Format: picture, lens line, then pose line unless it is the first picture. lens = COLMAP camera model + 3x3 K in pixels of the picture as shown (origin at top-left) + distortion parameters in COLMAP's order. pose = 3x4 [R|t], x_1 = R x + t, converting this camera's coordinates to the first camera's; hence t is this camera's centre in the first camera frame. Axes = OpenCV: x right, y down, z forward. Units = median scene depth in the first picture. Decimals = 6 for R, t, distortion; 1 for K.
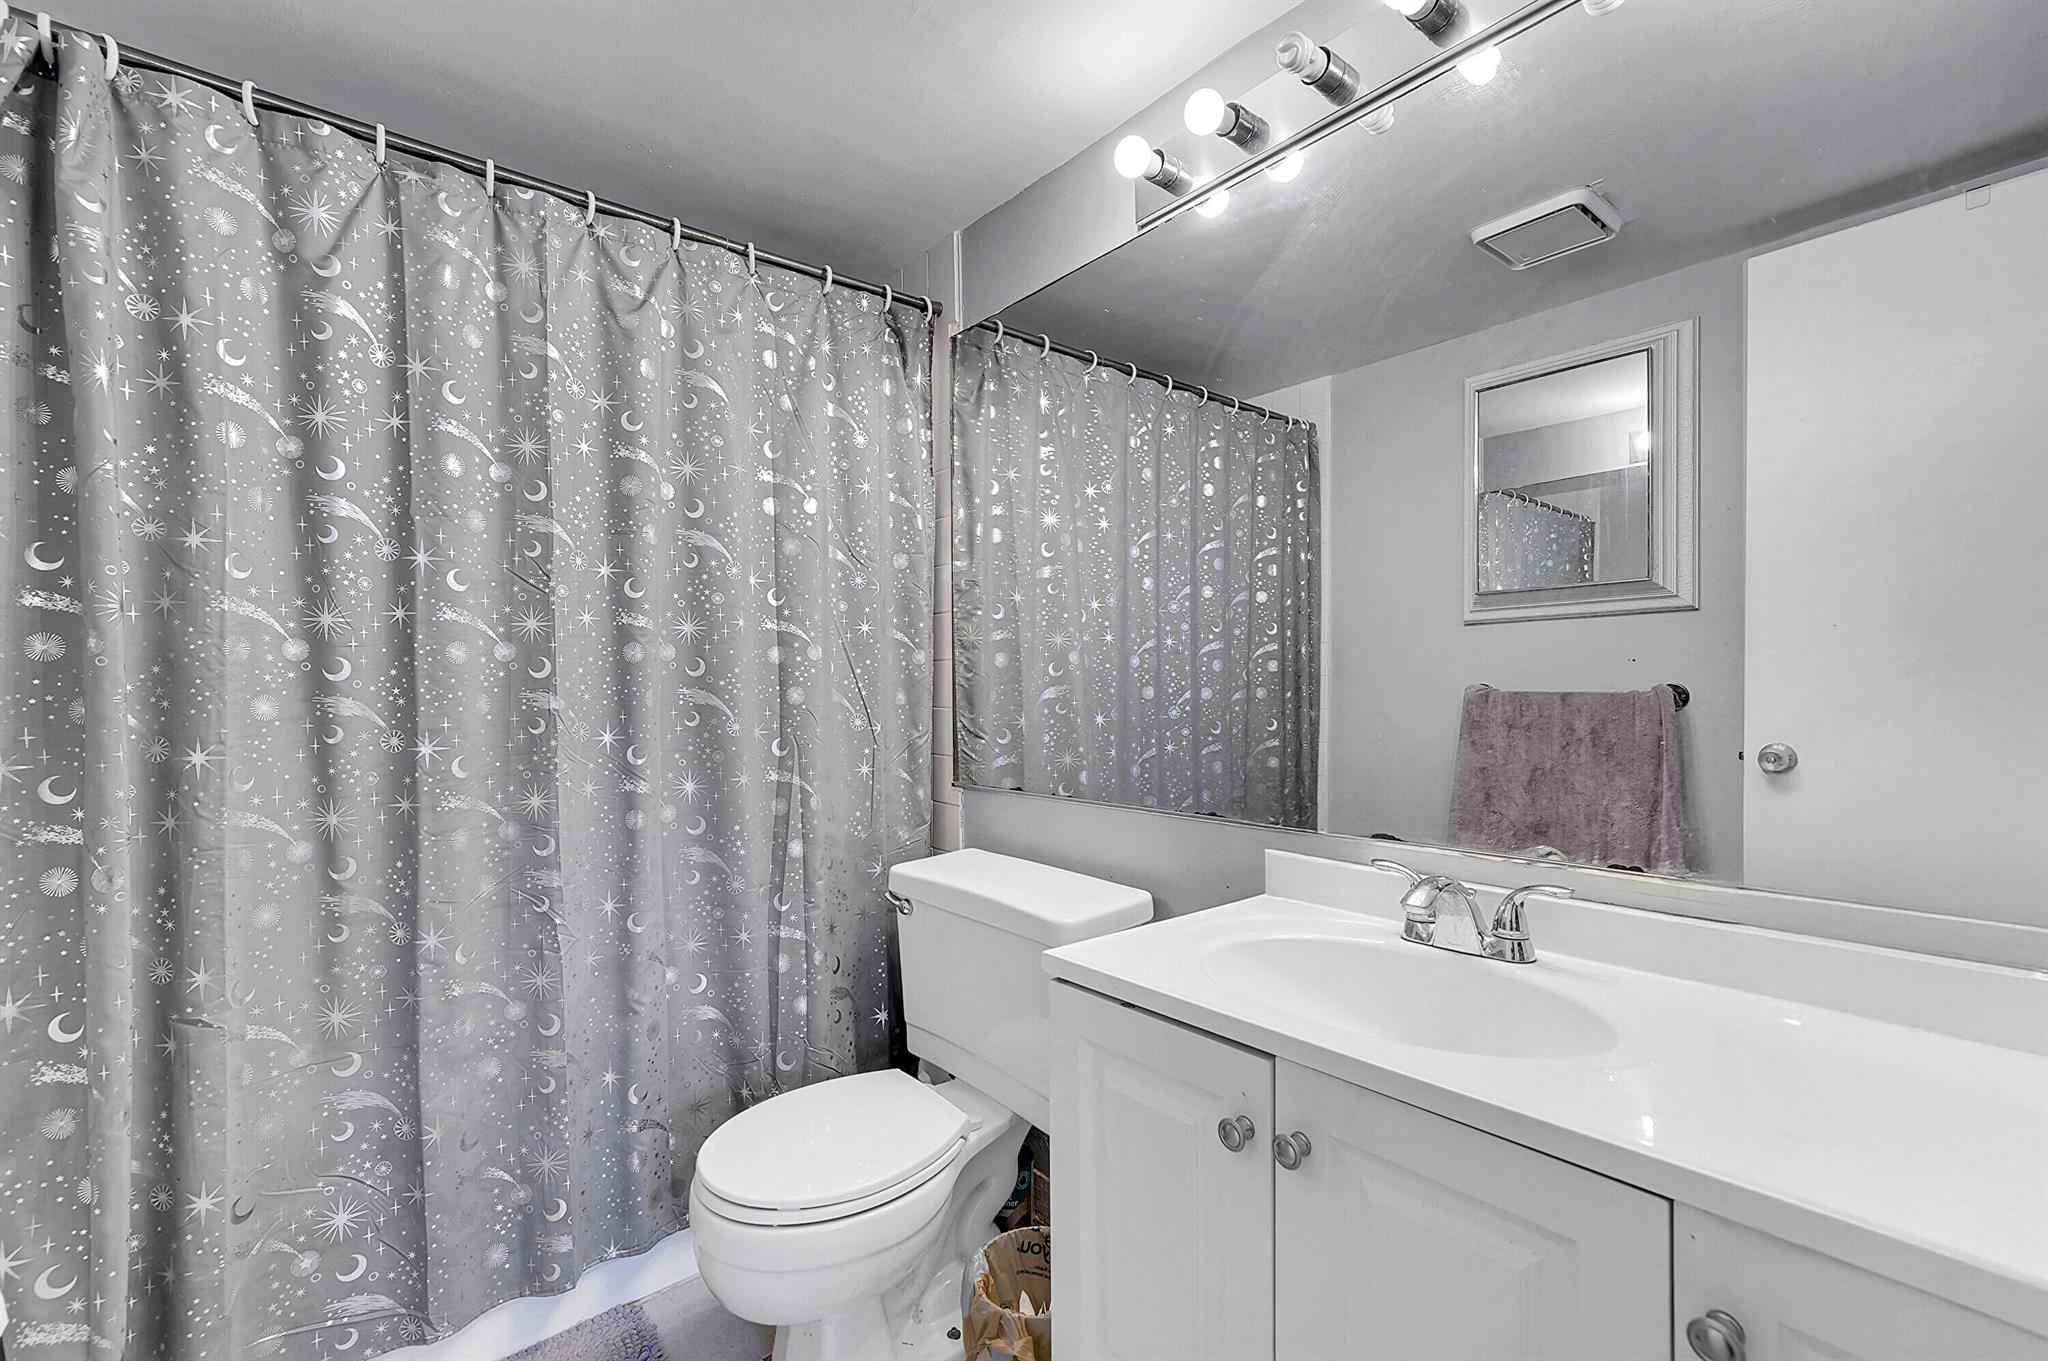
lens RADIAL K [[912.1, 0, 1016.1], [0, 912.1, 681.4], [0, 0, 1]] dist [0.009062, 0.001803]
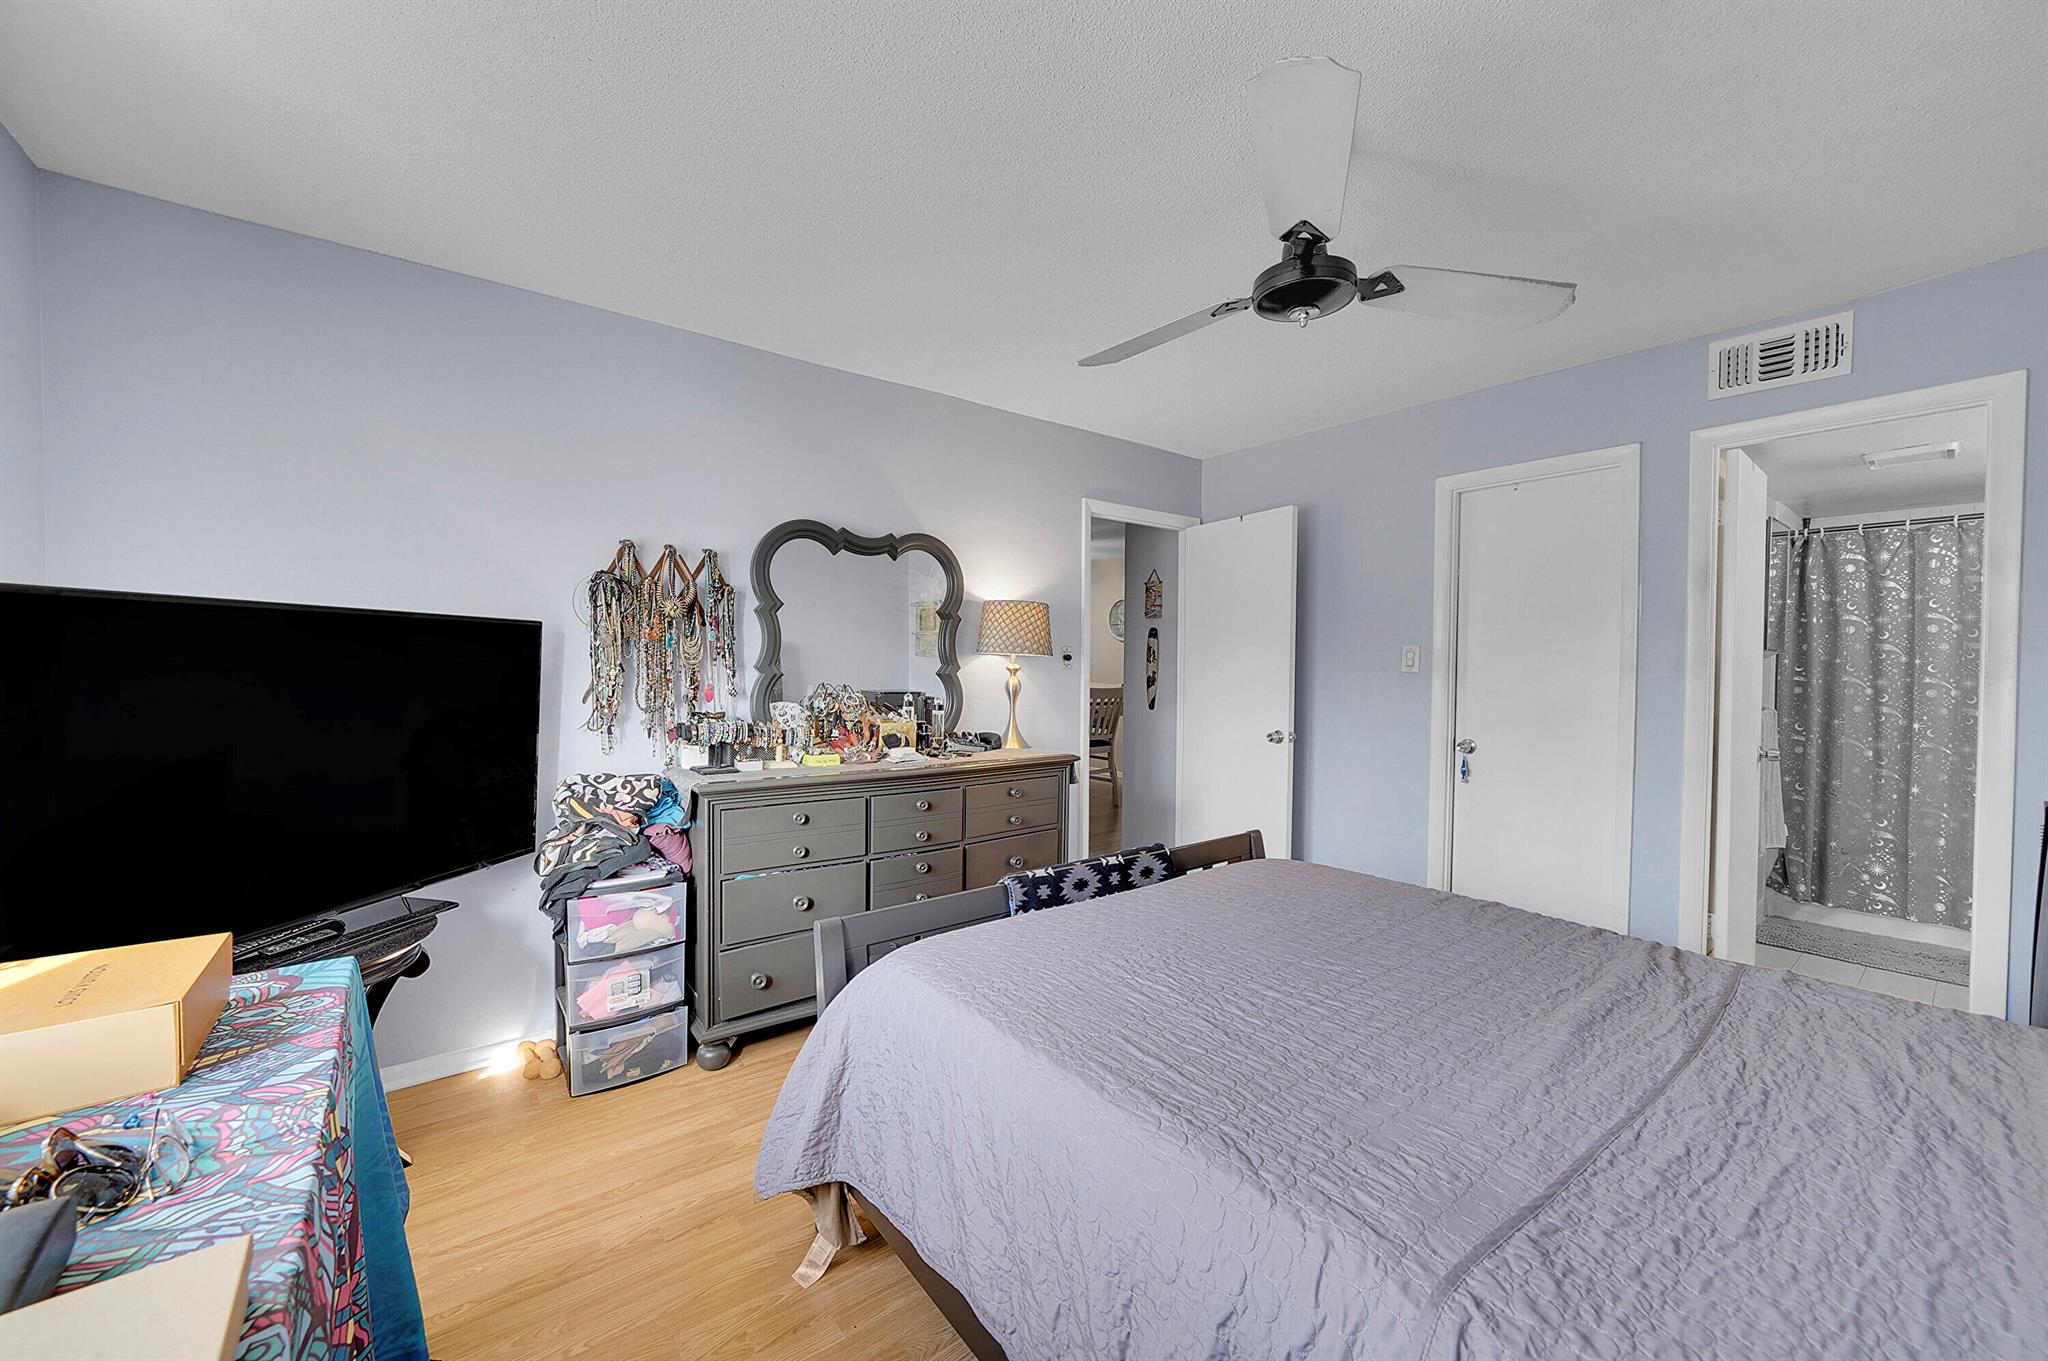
lens RADIAL K [[788.1, 0, 1018.2], [0, 788.1, 675.3], [0, 0, 1]] dist [-0.011257, 0.000349]
pose [[-0.003606, 0.013865, -0.999897, 1.985266], [-0.026726, 0.999545, 0.013956, -0.049195], [0.999636, 0.026774, -0.003234, -2.012376]]
